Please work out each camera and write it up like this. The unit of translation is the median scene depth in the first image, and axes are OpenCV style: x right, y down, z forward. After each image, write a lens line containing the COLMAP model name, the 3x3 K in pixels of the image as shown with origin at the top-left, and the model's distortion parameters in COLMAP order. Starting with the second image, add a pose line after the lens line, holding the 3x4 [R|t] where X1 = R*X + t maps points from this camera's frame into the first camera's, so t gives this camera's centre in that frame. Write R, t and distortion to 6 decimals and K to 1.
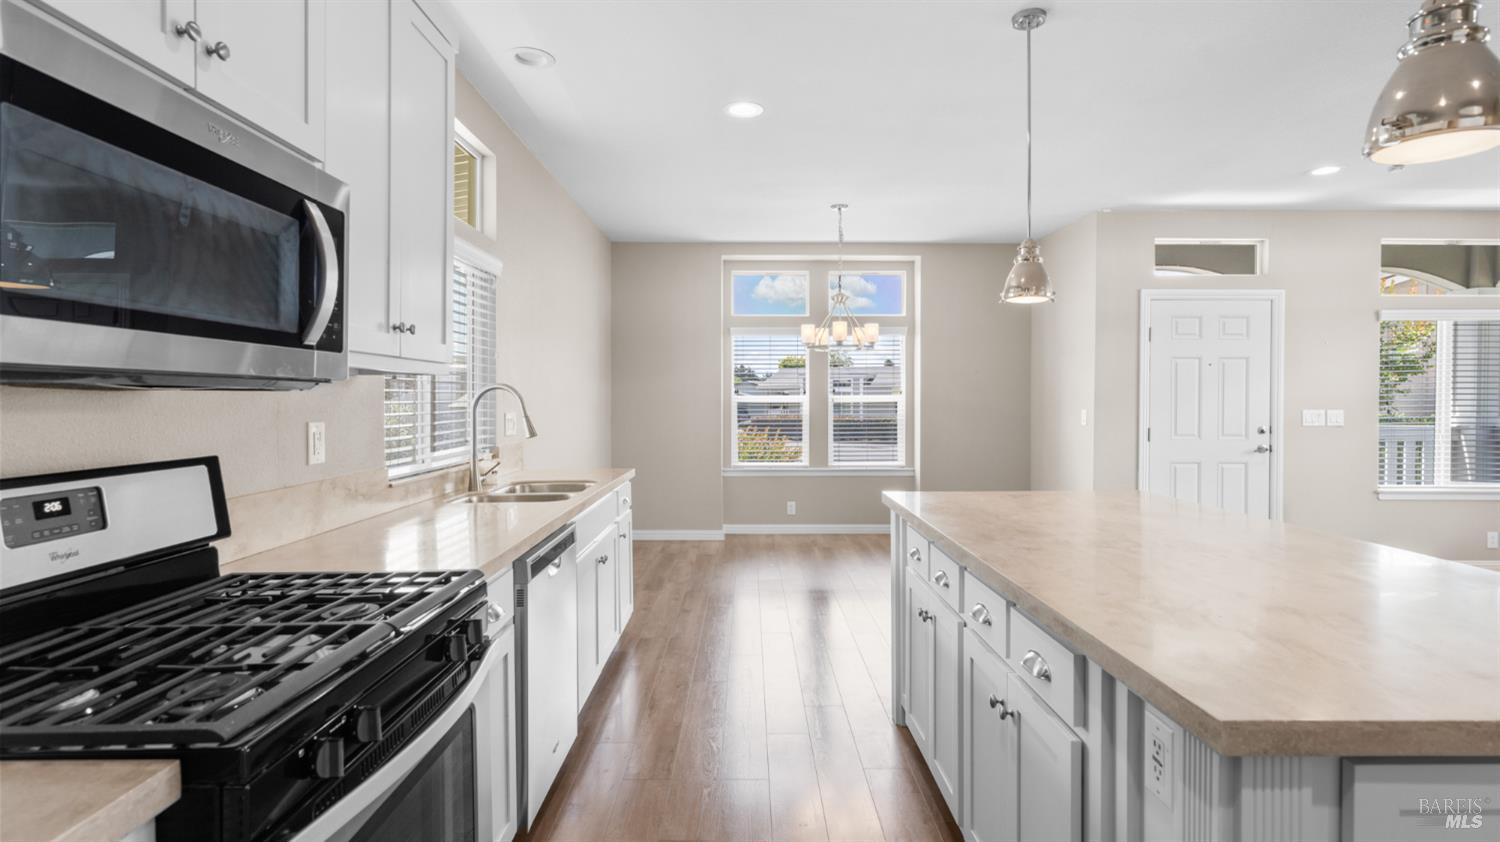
lens RADIAL K [[738.6, 0, 756.3], [0, 738.6, 414.0], [0, 0, 1]] dist [0.005580, -0.000685]
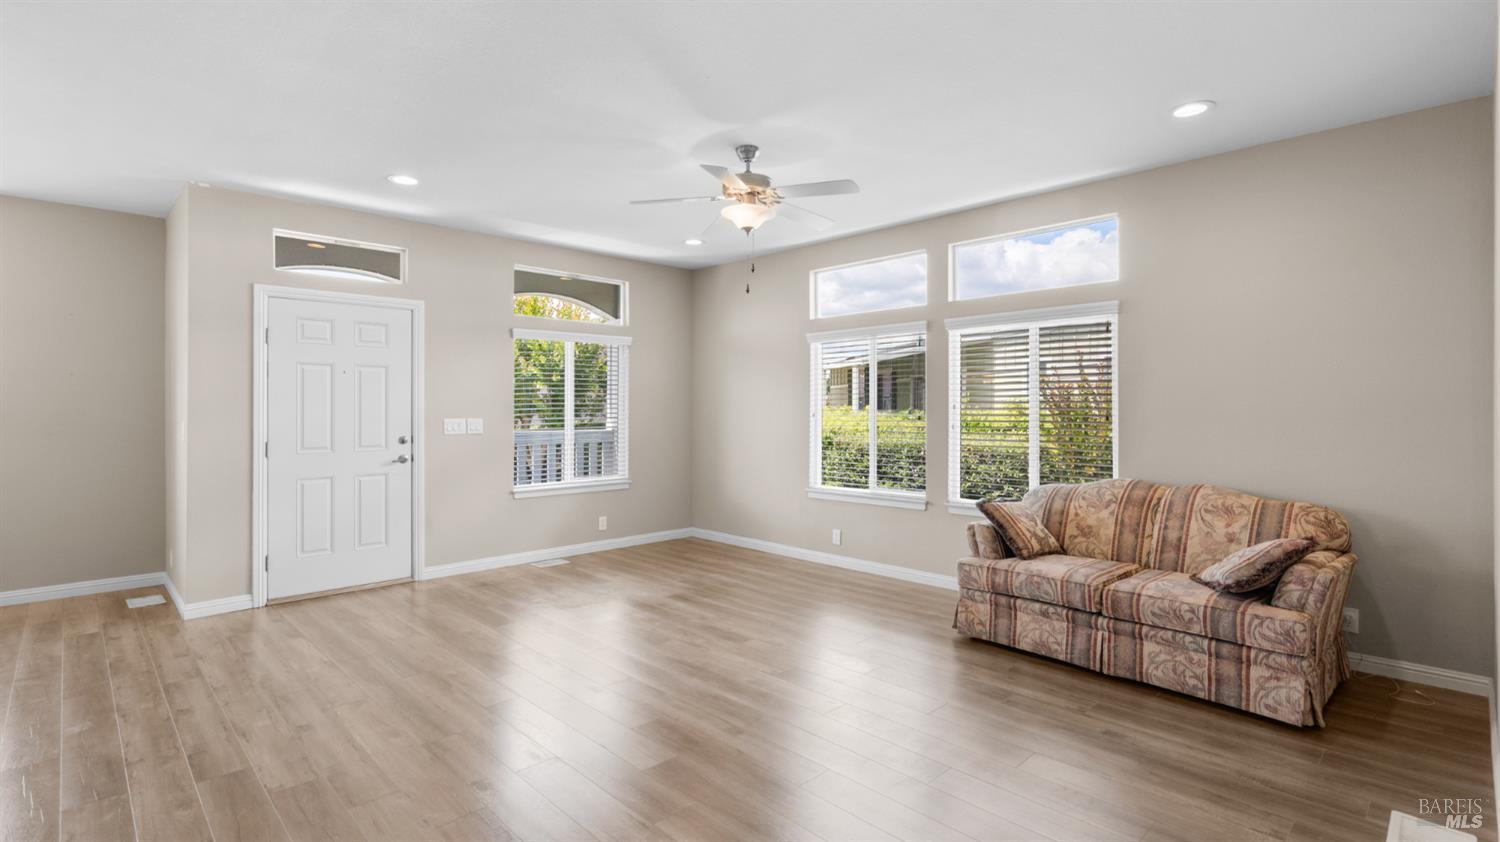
lens RADIAL K [[684.0, 0, 758.4], [0, 684.0, 410.0], [0, 0, 1]] dist [-0.001901, 0.000907]
pose [[0.724243, -0.004681, 0.689529, 0.390408], [0.016035, 0.999821, -0.010055, -0.001338], [-0.689359, 0.018338, 0.724188, 0.005082]]
